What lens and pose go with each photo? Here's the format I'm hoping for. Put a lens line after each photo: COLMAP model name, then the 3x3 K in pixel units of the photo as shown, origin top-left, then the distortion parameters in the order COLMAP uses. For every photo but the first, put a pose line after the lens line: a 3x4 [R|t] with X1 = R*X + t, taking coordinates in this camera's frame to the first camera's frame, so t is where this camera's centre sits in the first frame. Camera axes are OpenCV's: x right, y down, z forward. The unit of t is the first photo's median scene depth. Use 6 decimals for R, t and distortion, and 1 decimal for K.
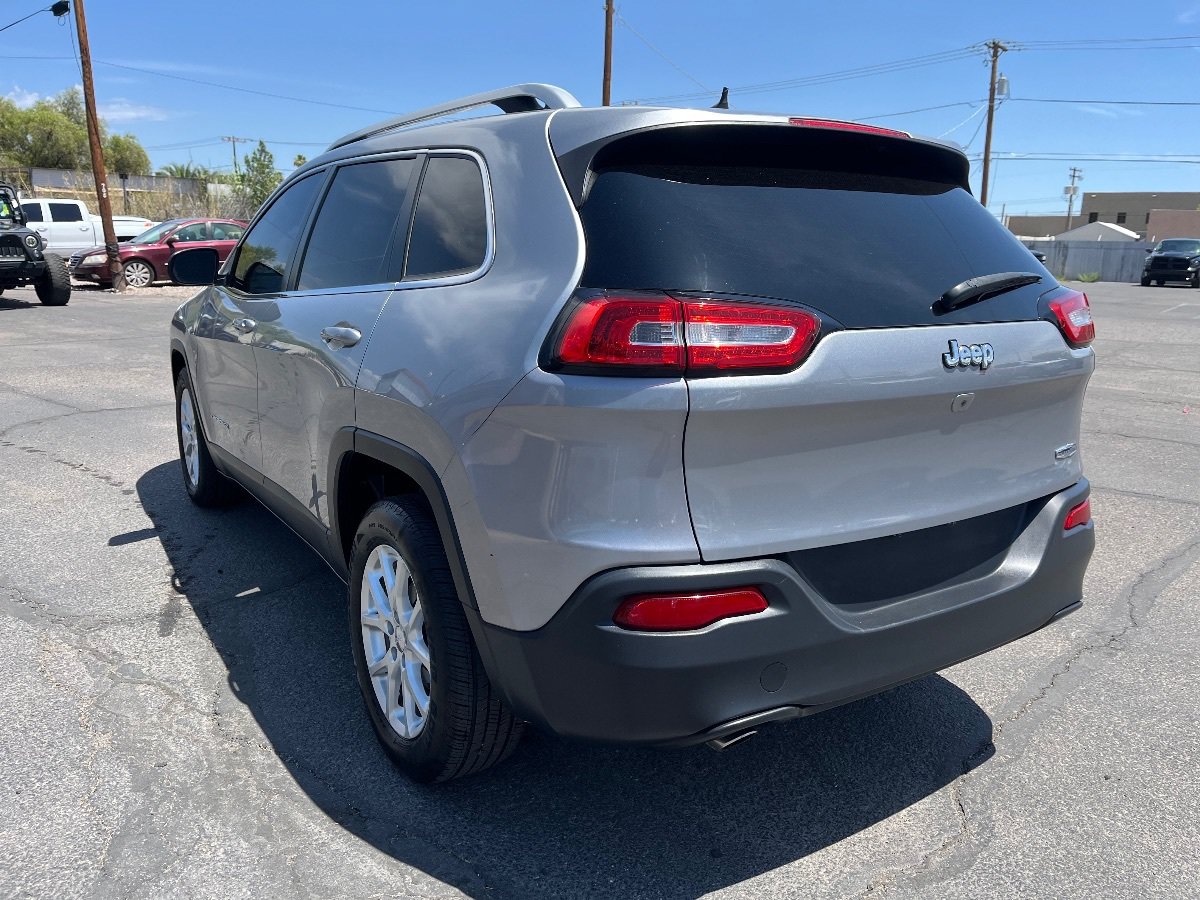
lens RADIAL K [[935.9, 0, 631.2], [0, 935.9, 452.2], [0, 0, 1]] dist [0.059109, -0.132631]
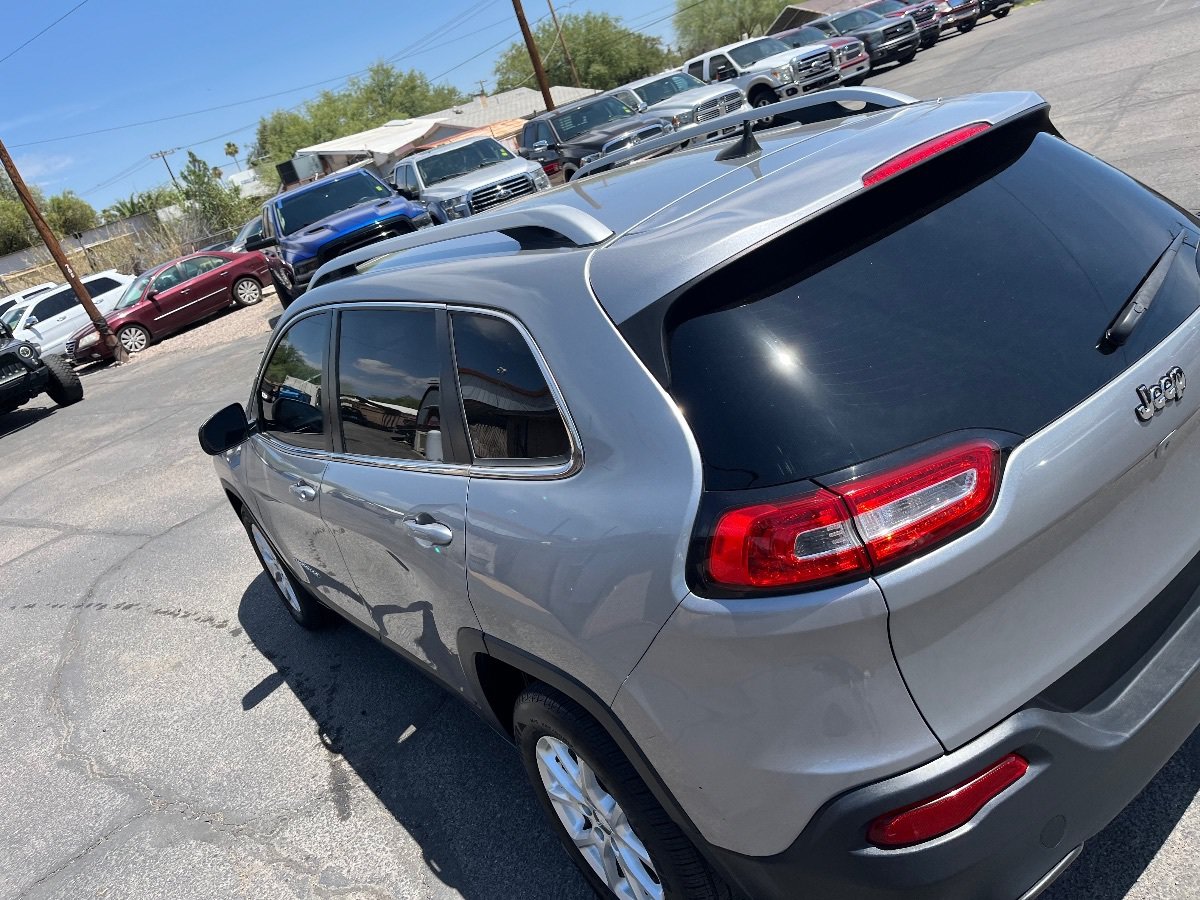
lens RADIAL K [[938.6, 0, 600.0], [0, 938.6, 450.0], [0, 0, 1]] dist [0.063041, -0.125886]
pose [[0.943640, -0.318881, -0.088645, -0.029092], [0.327549, 0.938185, 0.111893, -0.168618], [0.047485, -0.134623, 0.989759, 0.073739]]
